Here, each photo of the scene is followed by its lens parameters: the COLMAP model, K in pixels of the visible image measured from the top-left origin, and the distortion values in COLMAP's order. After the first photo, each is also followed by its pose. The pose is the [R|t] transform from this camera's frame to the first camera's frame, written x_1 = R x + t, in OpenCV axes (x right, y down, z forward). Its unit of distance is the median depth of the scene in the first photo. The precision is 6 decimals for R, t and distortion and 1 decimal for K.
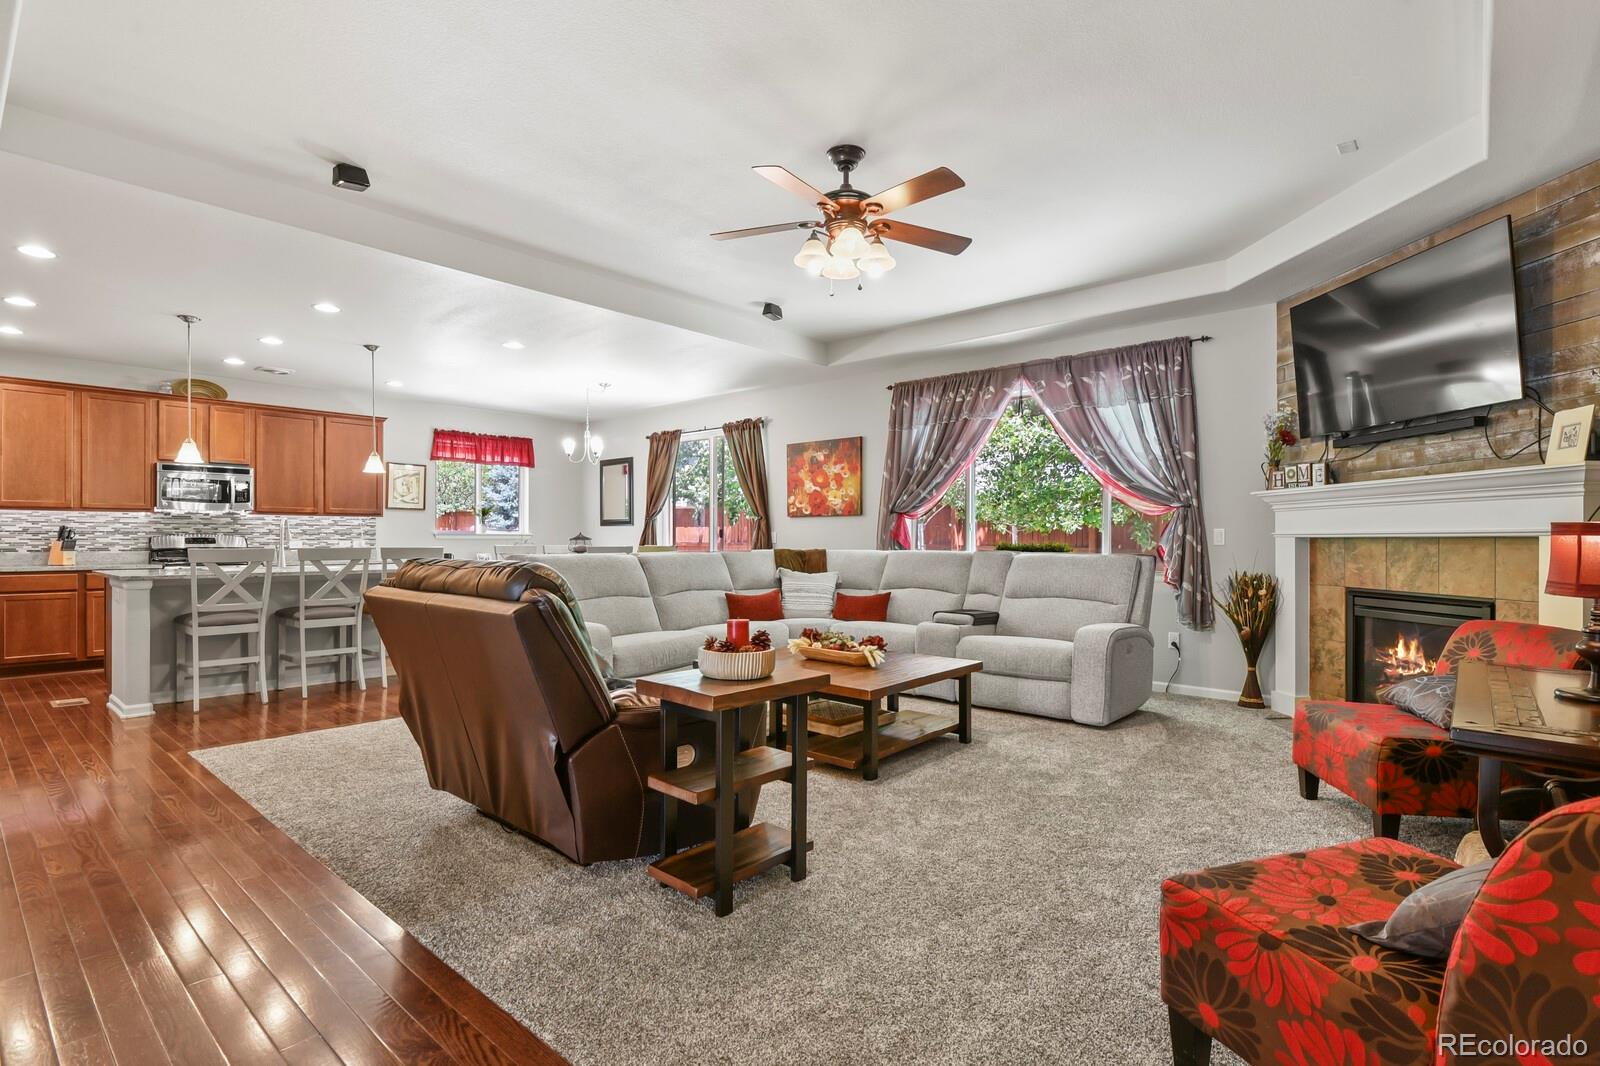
lens RADIAL K [[770.4, 0, 808.5], [0, 770.4, 537.0], [0, 0, 1]] dist [-0.016250, -0.000766]
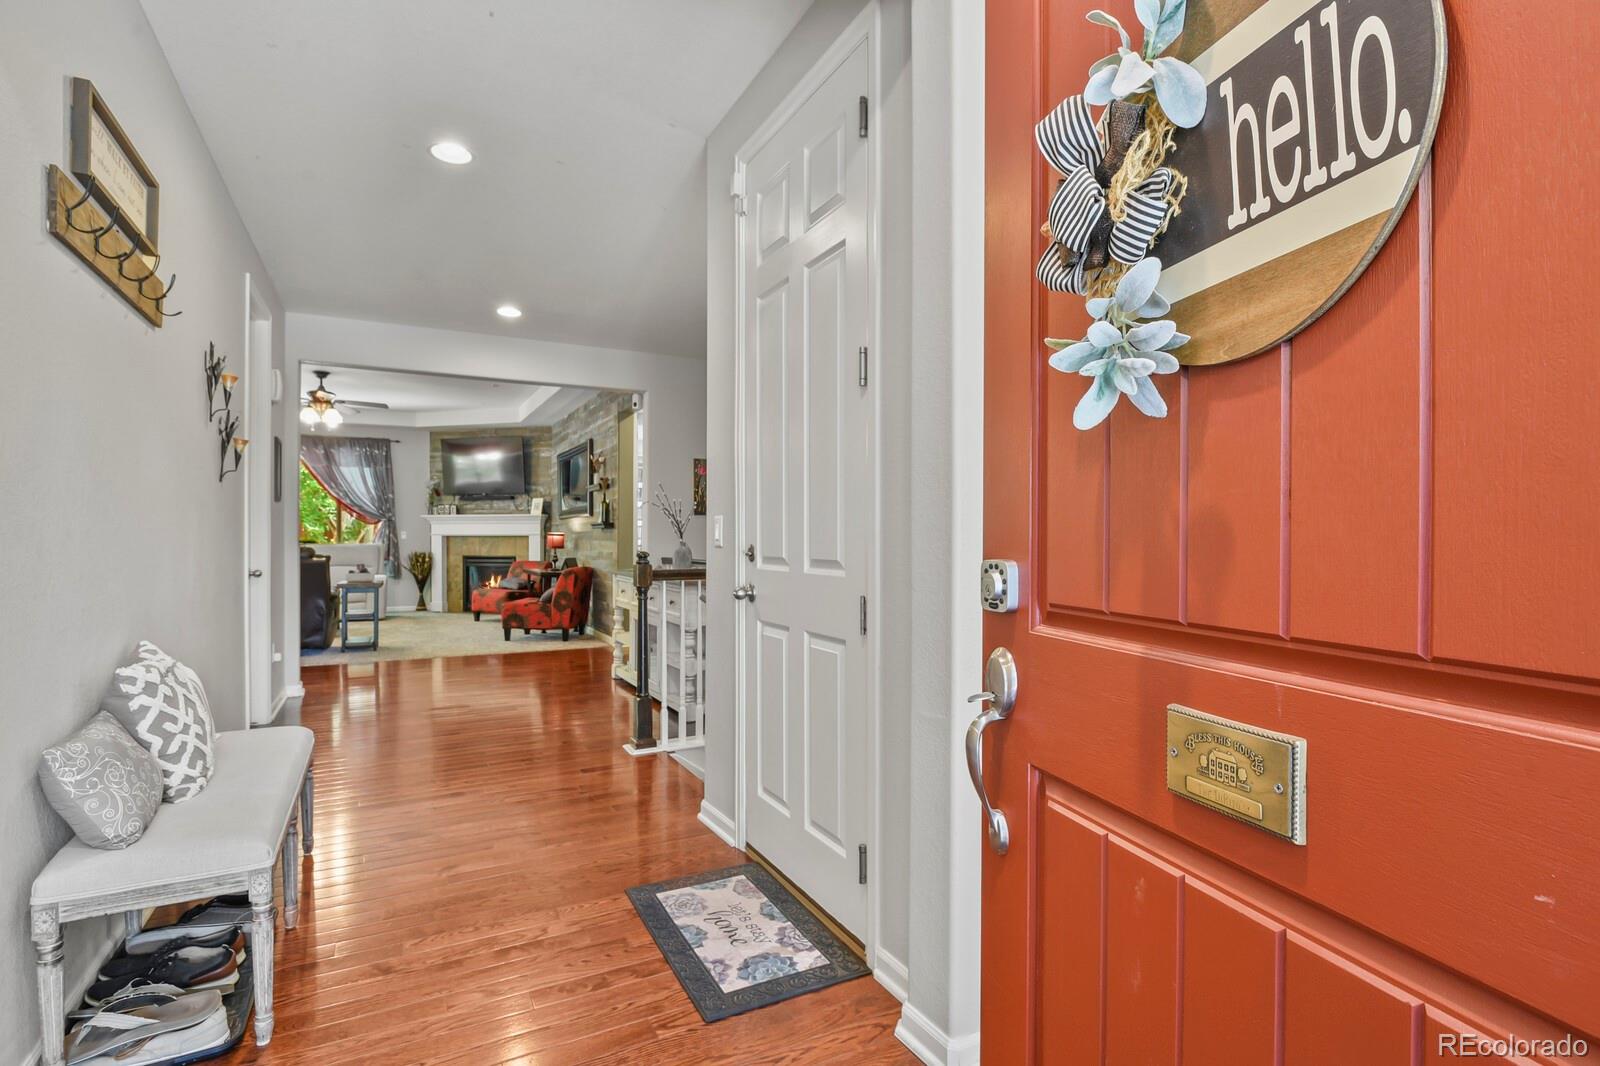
lens RADIAL K [[770.4, 0, 803.2], [0, 770.4, 541.1], [0, 0, 1]] dist [-0.016250, -0.000766]
pose [[0.350161, -0.007785, 0.936657, -1.123311], [-0.003363, 0.999949, 0.009569, -0.008536], [-0.936683, -0.006500, 0.350117, -0.826880]]
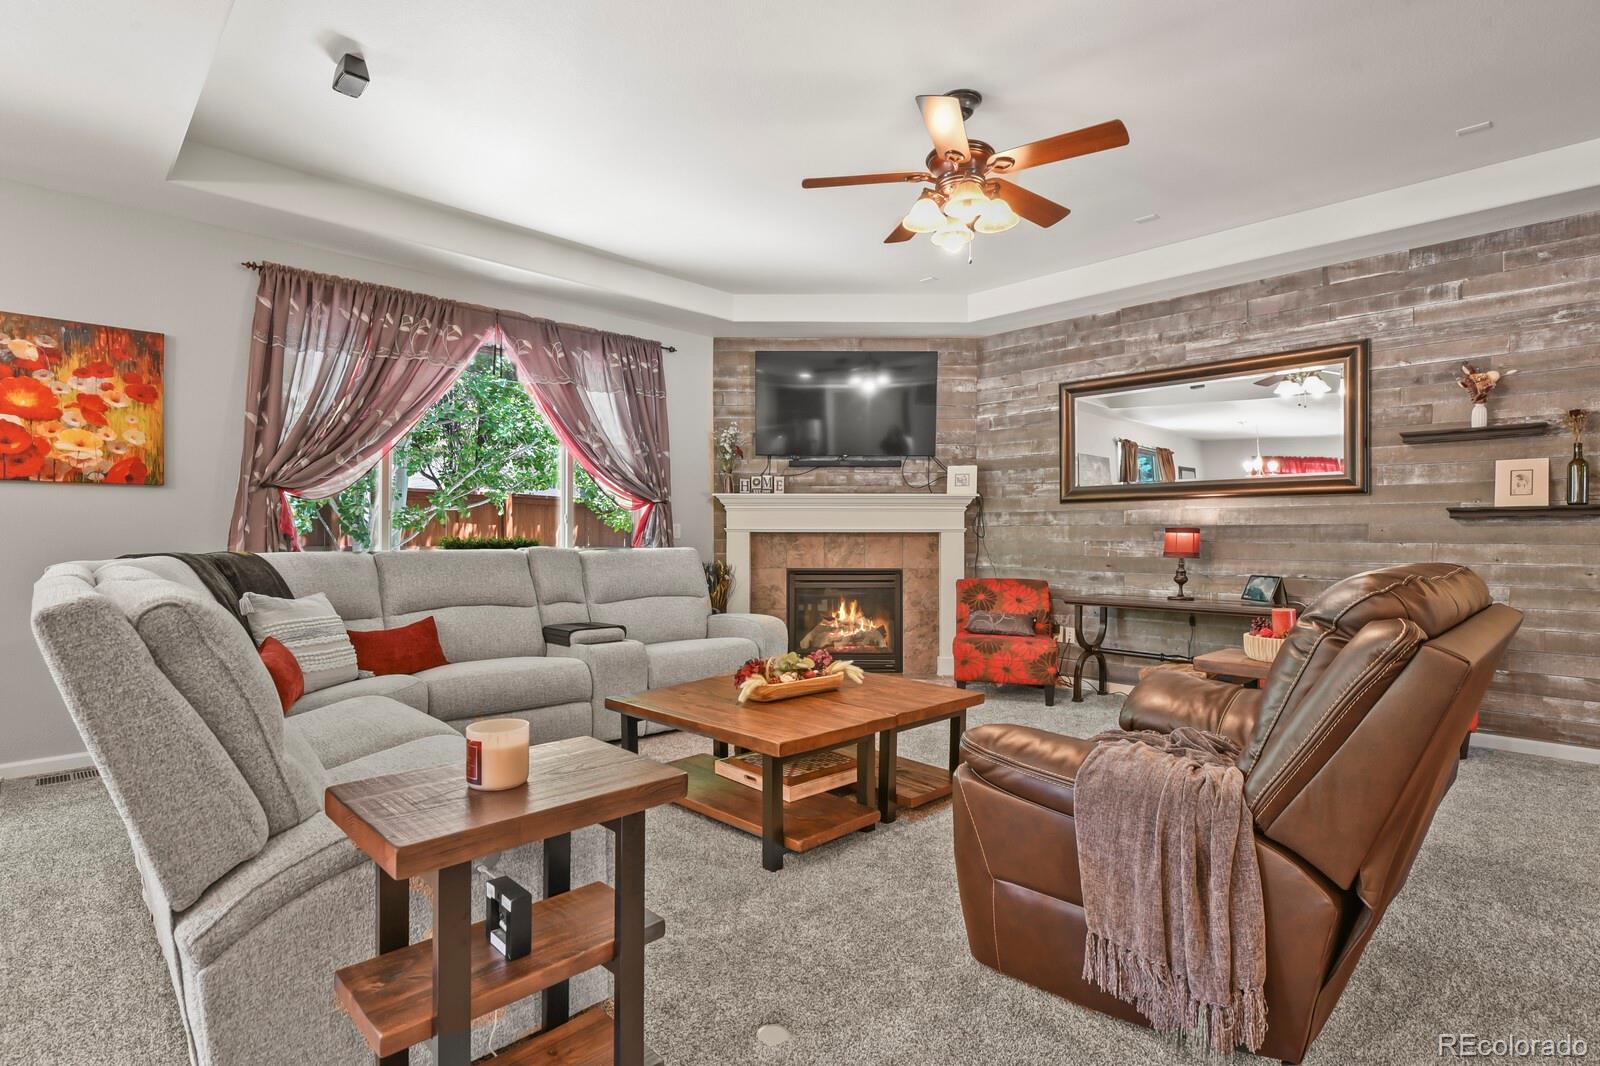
lens RADIAL K [[770.4, 0, 803.0], [0, 770.4, 536.4], [0, 0, 1]] dist [-0.016250, -0.000766]
pose [[0.074399, -0.002896, 0.997224, -0.589363], [-0.004526, 0.999985, 0.003241, 0.002957], [-0.997218, -0.004754, 0.074385, 0.764261]]
